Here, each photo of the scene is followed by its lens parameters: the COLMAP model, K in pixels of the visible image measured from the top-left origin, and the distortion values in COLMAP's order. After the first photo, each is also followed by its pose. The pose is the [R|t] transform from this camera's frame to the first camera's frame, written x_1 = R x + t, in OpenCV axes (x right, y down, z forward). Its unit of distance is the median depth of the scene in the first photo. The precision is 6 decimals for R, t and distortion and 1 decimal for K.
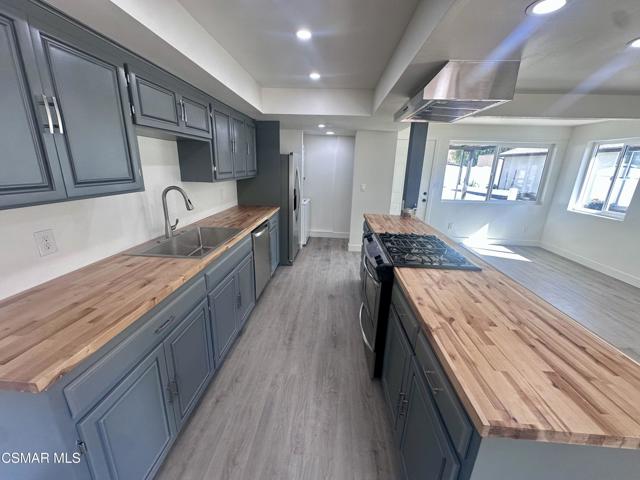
lens RADIAL K [[256.8, 0, 317.8], [0, 256.8, 239.5], [0, 0, 1]] dist [-0.000048, 0.000420]
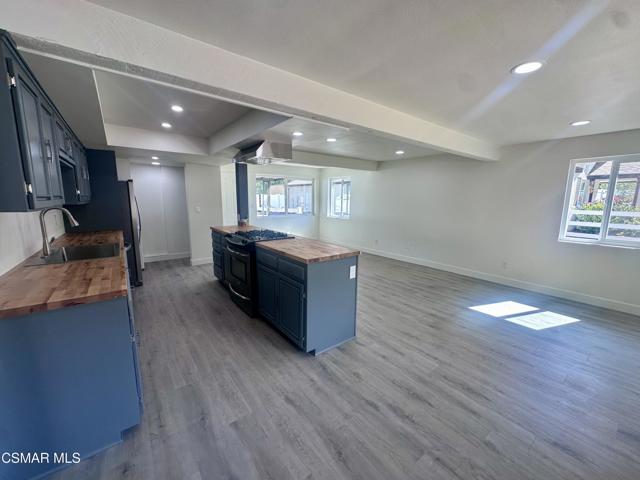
lens RADIAL K [[256.8, 0, 317.8], [0, 256.8, 239.5], [0, 0, 1]] dist [-0.000048, 0.000420]
pose [[0.752667, -0.125359, 0.646357, -0.195683], [0.195443, 0.979997, -0.037522, 0.088064], [-0.628724, 0.154568, 0.762112, -0.239508]]
